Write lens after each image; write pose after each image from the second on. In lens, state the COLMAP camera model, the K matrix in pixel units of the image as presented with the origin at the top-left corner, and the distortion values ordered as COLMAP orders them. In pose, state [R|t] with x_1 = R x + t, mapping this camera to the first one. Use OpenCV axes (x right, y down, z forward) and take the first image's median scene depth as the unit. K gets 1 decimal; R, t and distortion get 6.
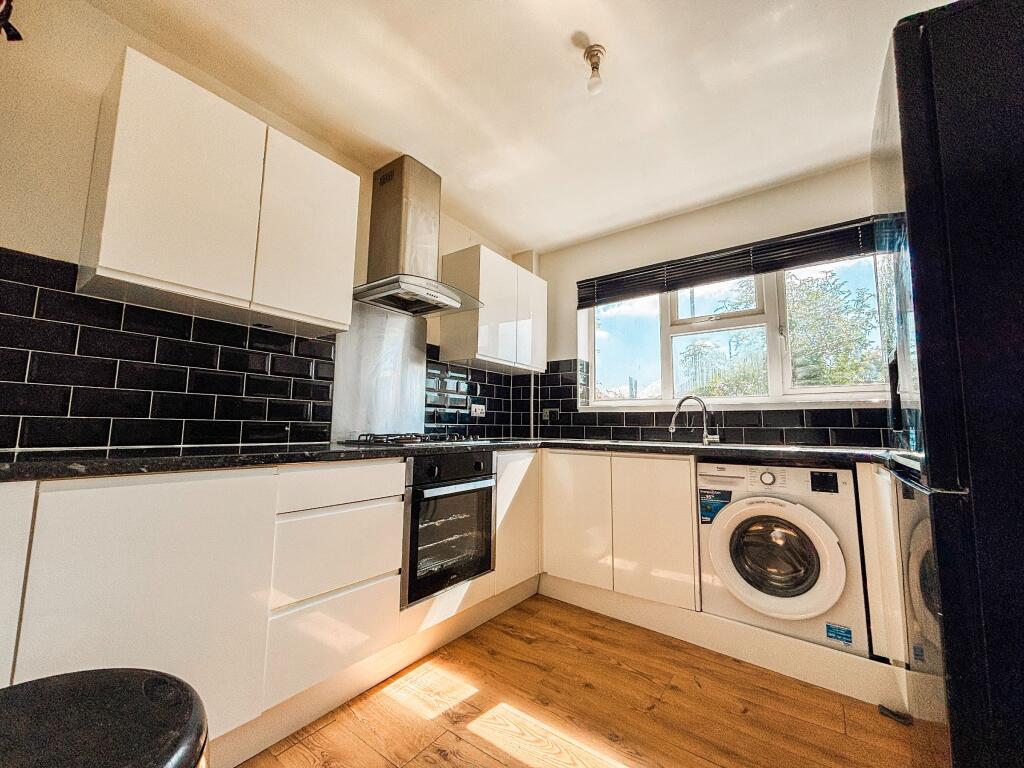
lens RADIAL K [[412.5, 0, 512.0], [0, 412.5, 384.0], [0, 0, 1]] dist [-0.001146, -0.000106]
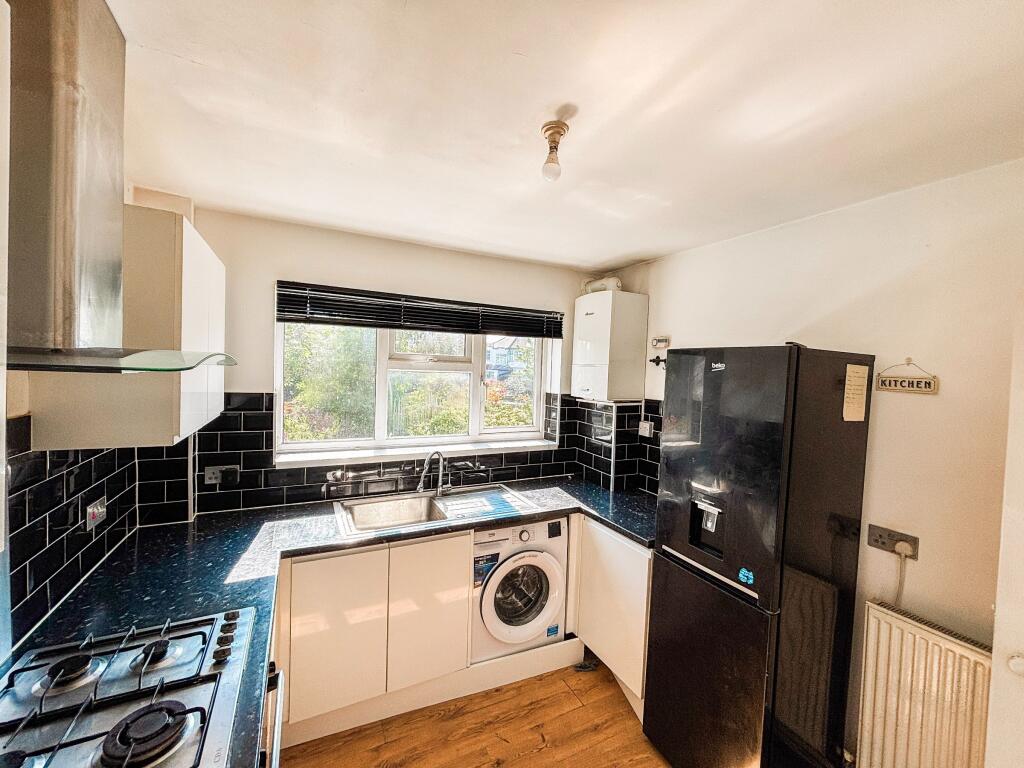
lens RADIAL K [[412.5, 0, 512.0], [0, 412.5, 384.0], [0, 0, 1]] dist [-0.001146, -0.000106]
pose [[0.450767, -0.025860, 0.892267, -0.455378], [-0.128198, 0.987343, 0.093380, -0.308674], [-0.883388, -0.156479, 0.441746, 0.524459]]
